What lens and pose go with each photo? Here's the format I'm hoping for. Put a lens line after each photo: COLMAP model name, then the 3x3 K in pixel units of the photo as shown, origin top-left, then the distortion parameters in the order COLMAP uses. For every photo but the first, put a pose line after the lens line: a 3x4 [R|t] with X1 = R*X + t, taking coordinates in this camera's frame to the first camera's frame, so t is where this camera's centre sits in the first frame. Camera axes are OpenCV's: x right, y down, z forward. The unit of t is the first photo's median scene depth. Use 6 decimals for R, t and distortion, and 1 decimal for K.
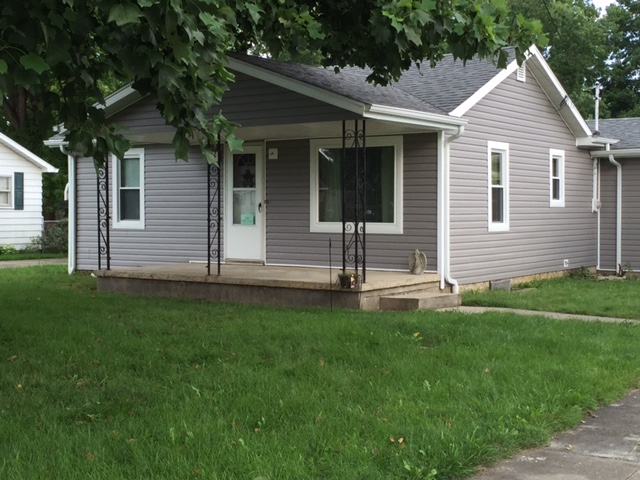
lens RADIAL K [[978.4, 0, 320.0], [0, 978.4, 240.0], [0, 0, 1]] dist [-0.019757, -0.035969]
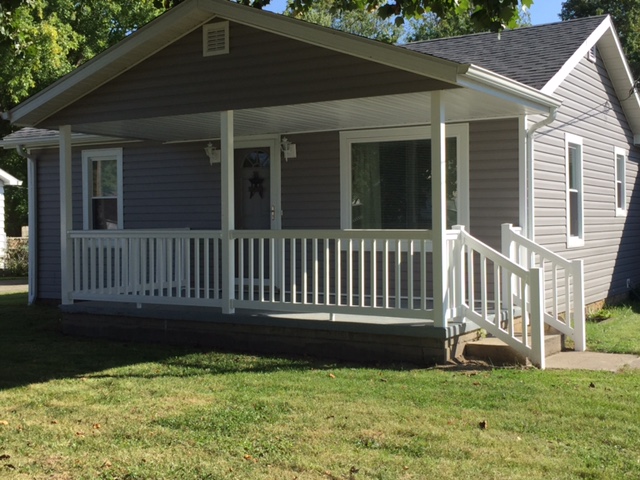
lens RADIAL K [[864.7, 0, 320.0], [0, 864.7, 240.0], [0, 0, 1]] dist [0.015125, 0.025678]
pose [[0.998517, -0.008336, 0.053804, -0.061997], [0.009256, 0.999815, -0.016861, -0.004983], [-0.053653, 0.017334, 0.998409, 0.309327]]
